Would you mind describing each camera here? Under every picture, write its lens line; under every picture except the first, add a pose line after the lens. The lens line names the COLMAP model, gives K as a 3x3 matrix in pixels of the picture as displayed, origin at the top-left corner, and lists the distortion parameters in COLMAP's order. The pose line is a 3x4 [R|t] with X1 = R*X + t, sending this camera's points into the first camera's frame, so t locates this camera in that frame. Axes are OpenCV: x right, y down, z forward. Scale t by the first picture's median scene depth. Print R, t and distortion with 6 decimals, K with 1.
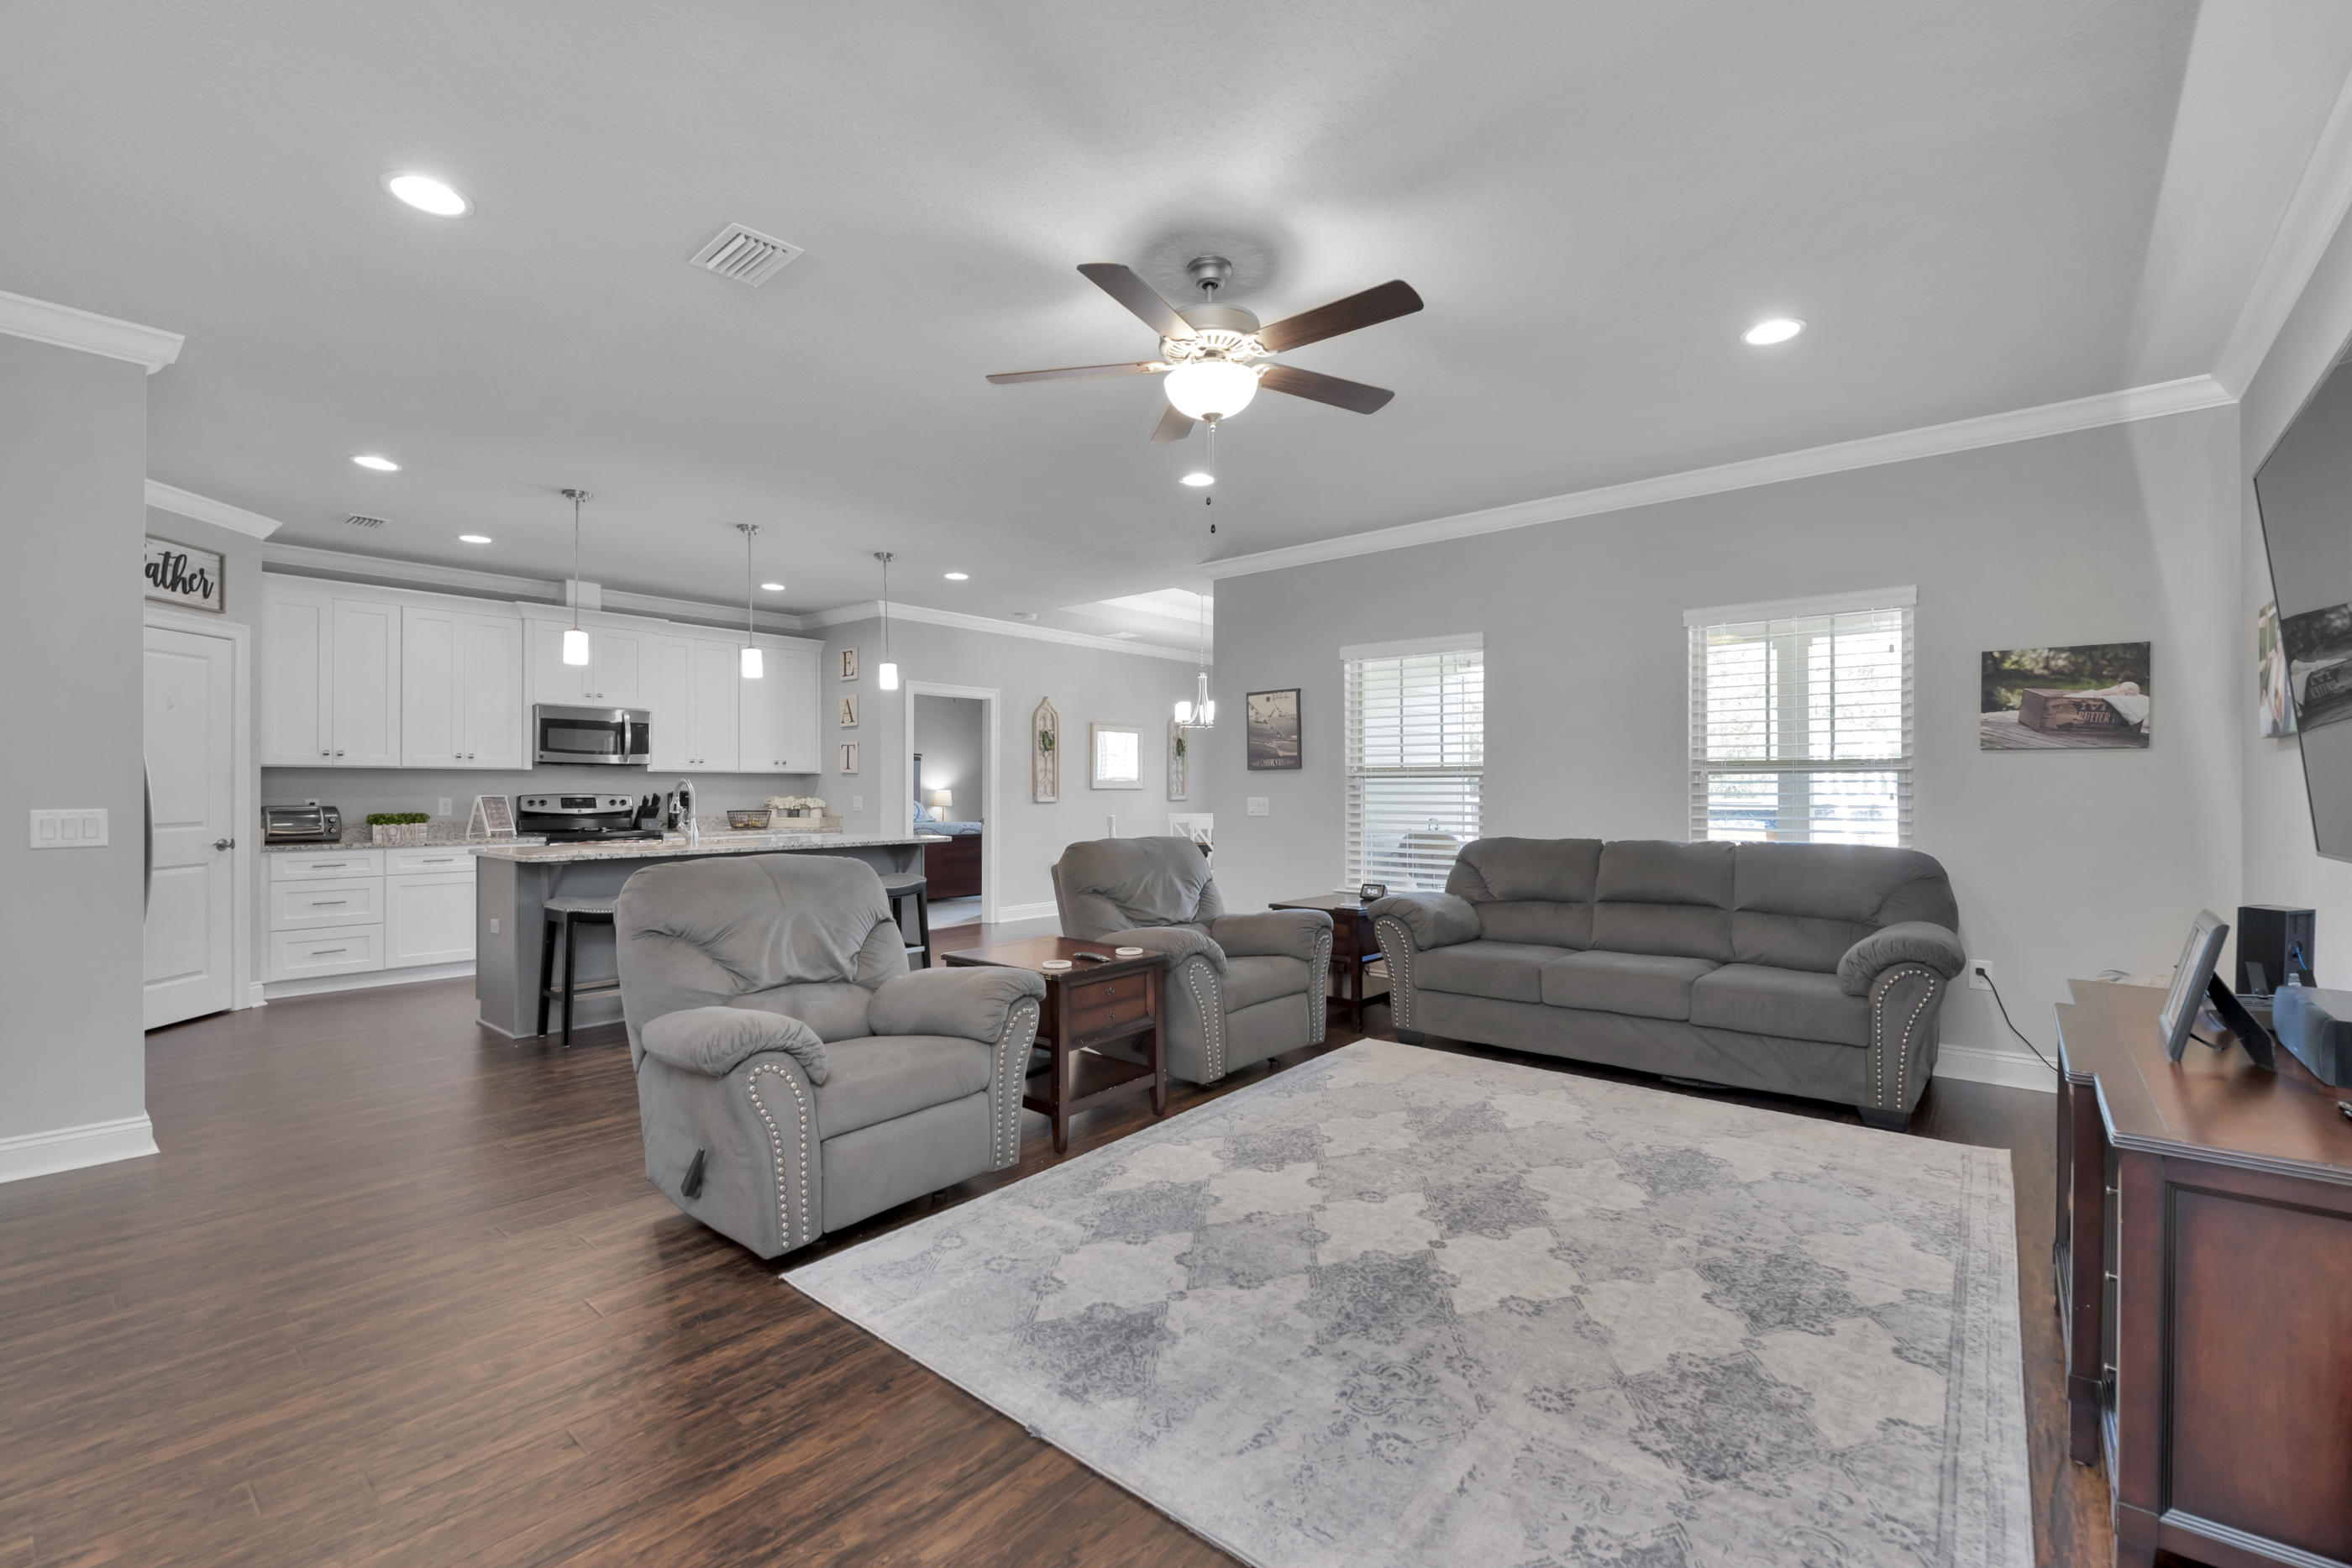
lens RADIAL K [[1048.2, 0, 1093.5], [0, 1048.2, 780.4], [0, 0, 1]] dist [0.001340, -0.000354]
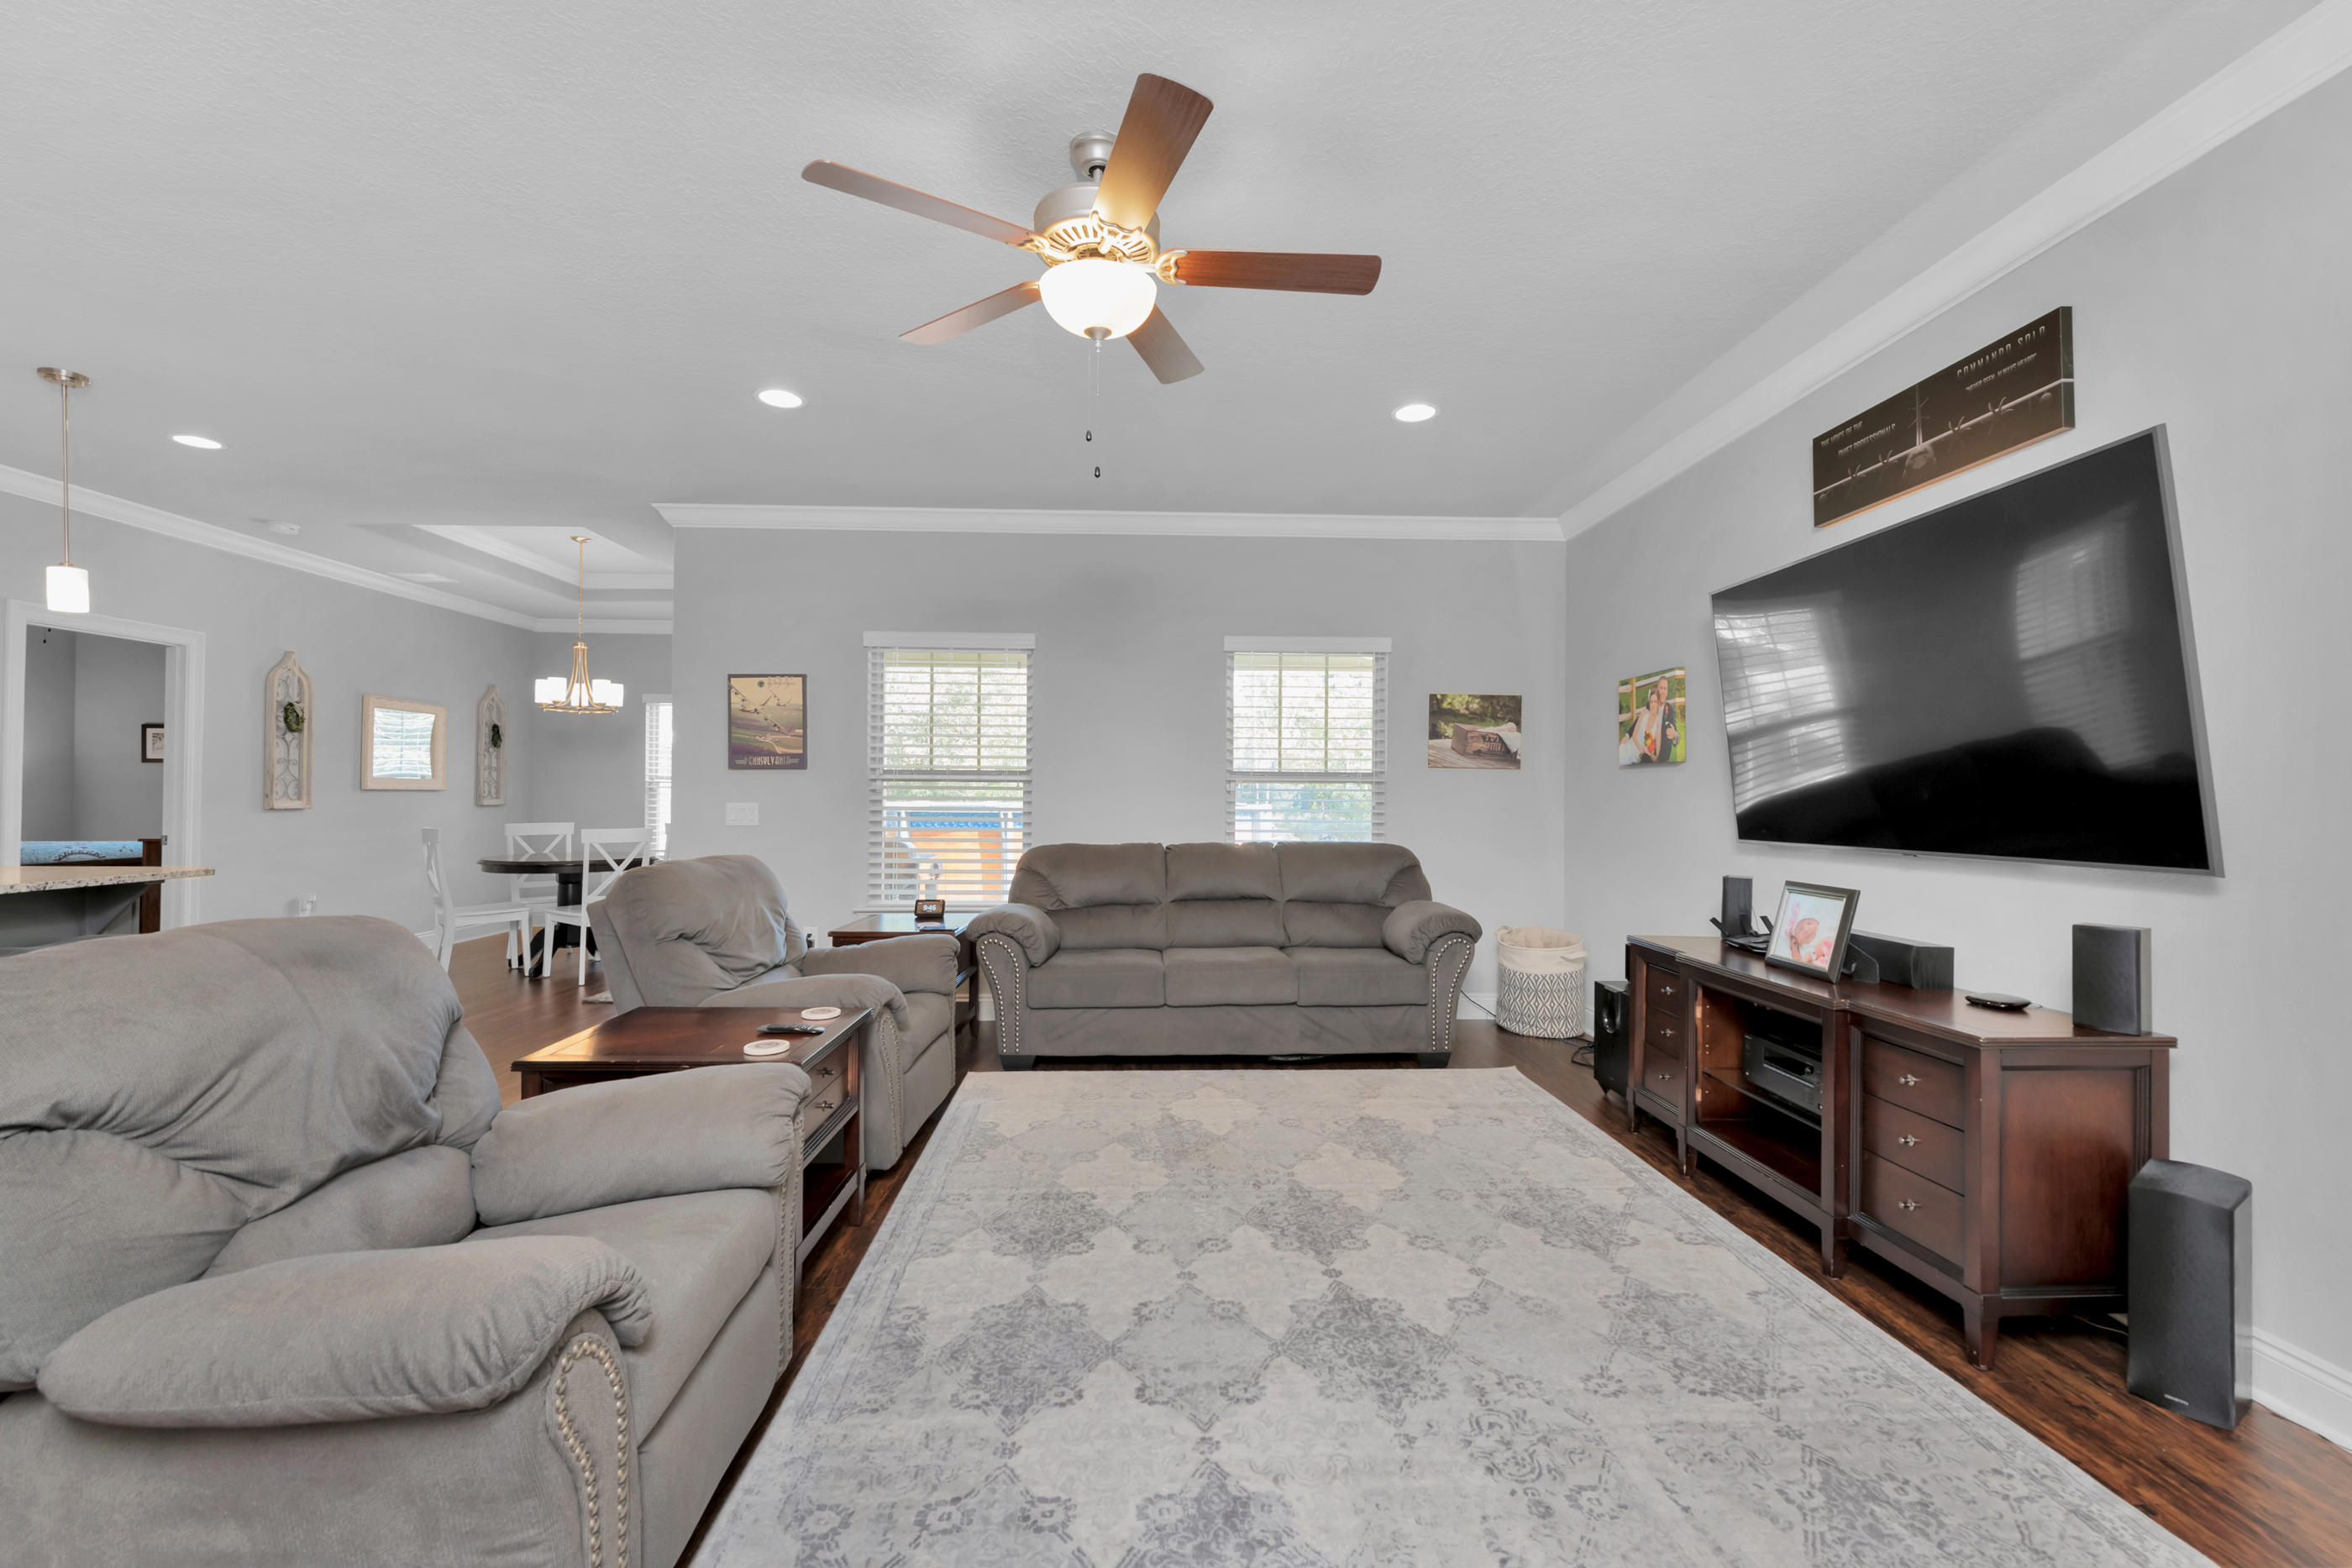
lens RADIAL K [[1051.7, 0, 1172.8], [0, 1051.7, 778.2], [0, 0, 1]] dist [0.000513, -0.000347]
pose [[0.695287, 0.016424, 0.718545, -0.211500], [-0.012812, 0.999863, -0.010457, 0.001522], [-0.718618, -0.001936, 0.695402, 0.197518]]
